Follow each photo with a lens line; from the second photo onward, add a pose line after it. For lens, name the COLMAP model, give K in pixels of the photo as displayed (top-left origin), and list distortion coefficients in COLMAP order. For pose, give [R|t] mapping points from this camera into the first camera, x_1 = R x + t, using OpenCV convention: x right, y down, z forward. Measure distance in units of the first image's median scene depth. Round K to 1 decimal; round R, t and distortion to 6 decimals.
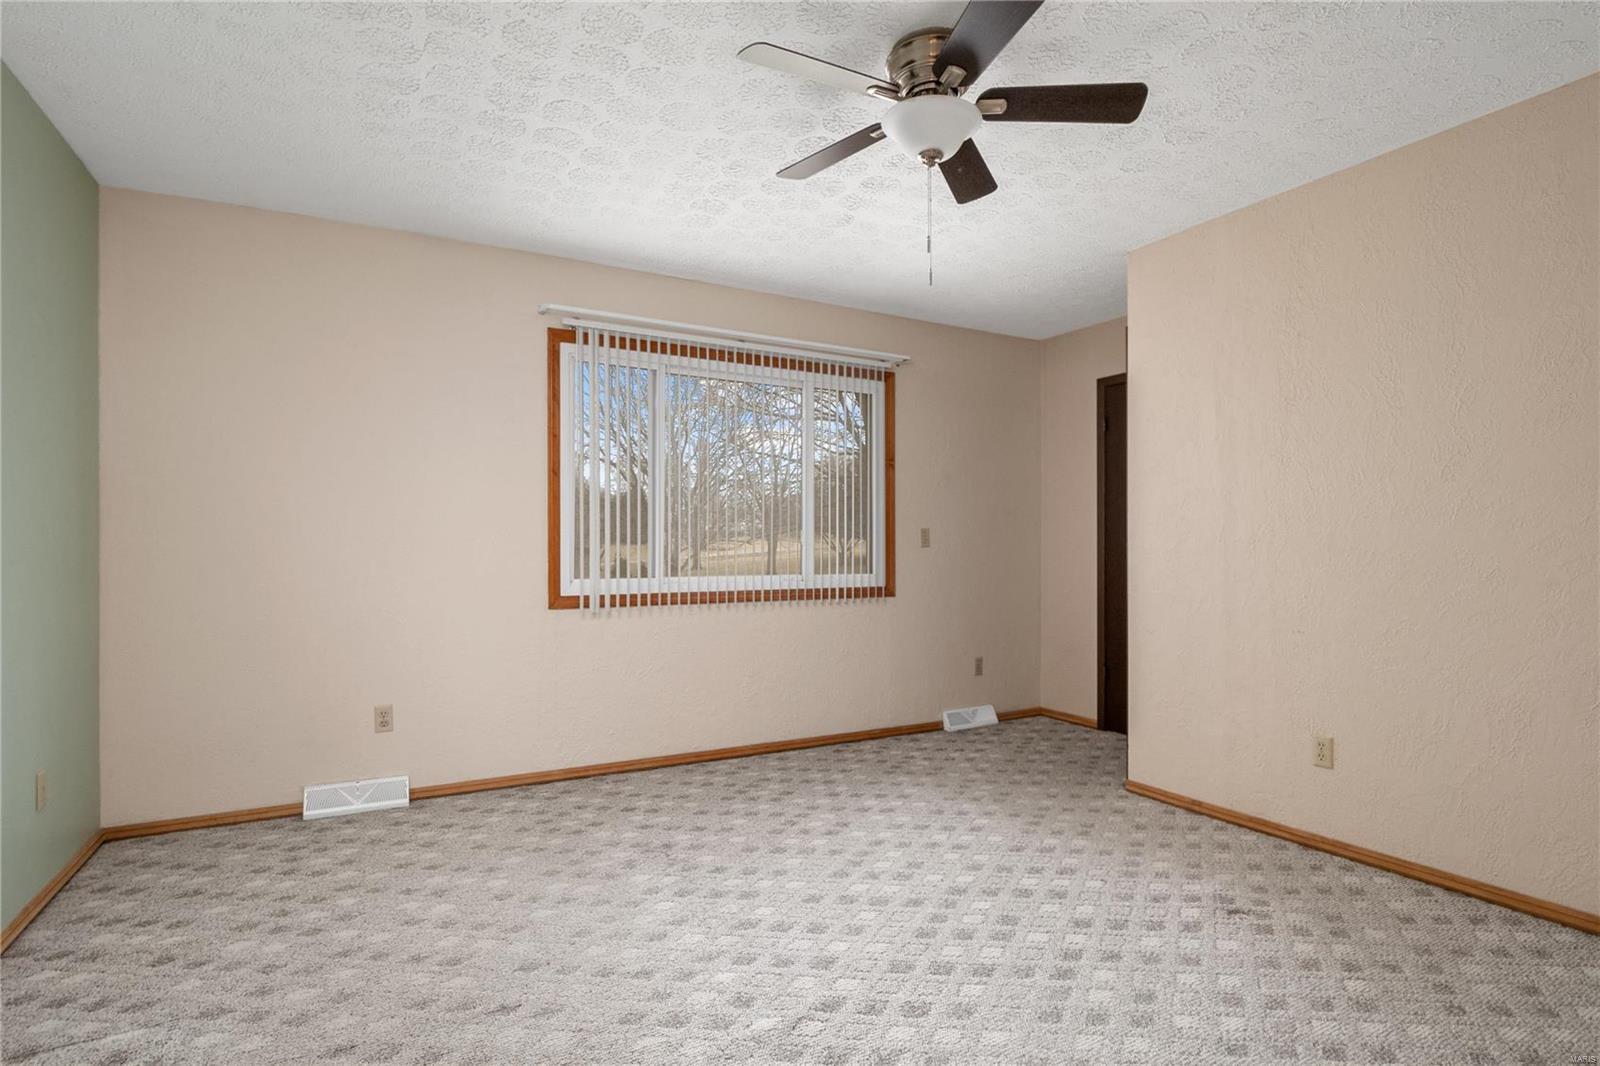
lens RADIAL K [[747.4, 0, 792.7], [0, 747.4, 535.9], [0, 0, 1]] dist [-0.020577, 0.001160]
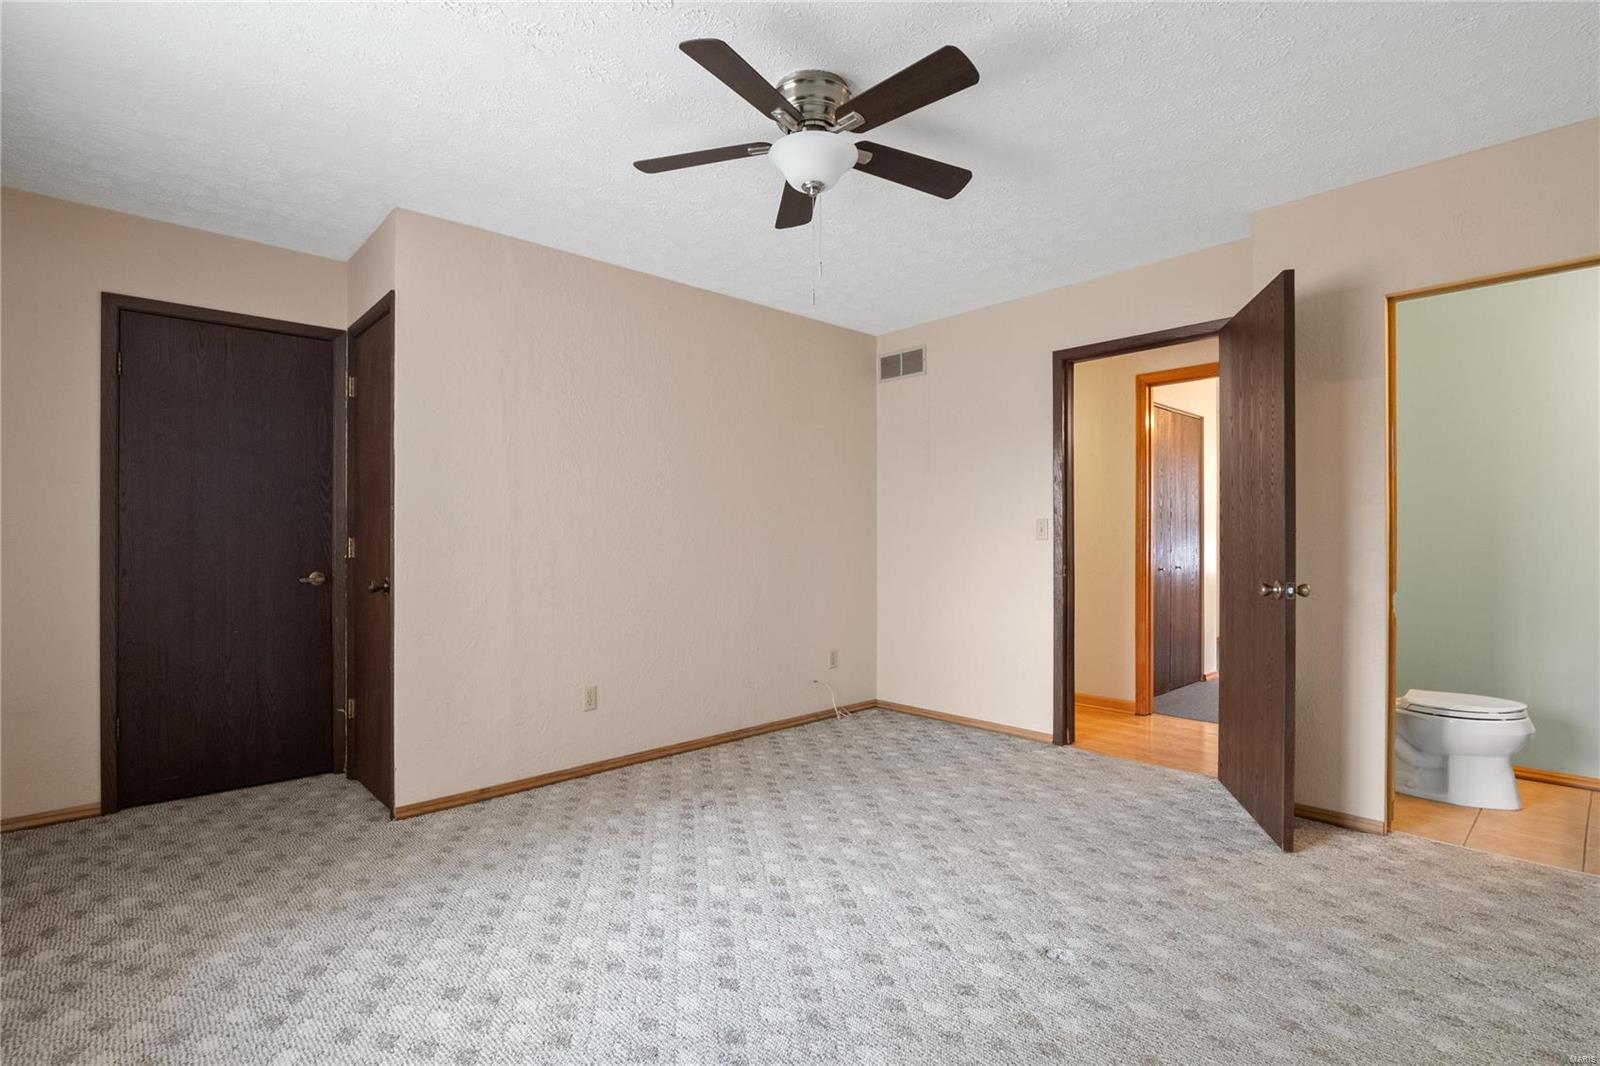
lens RADIAL K [[747.4, 0, 793.6], [0, 747.4, 537.1], [0, 0, 1]] dist [-0.020577, 0.001160]
pose [[-0.210358, -0.000708, 0.977624, -0.648227], [-0.011474, 0.999933, -0.001745, 0.003416], [-0.977557, -0.011584, -0.210352, 0.926204]]
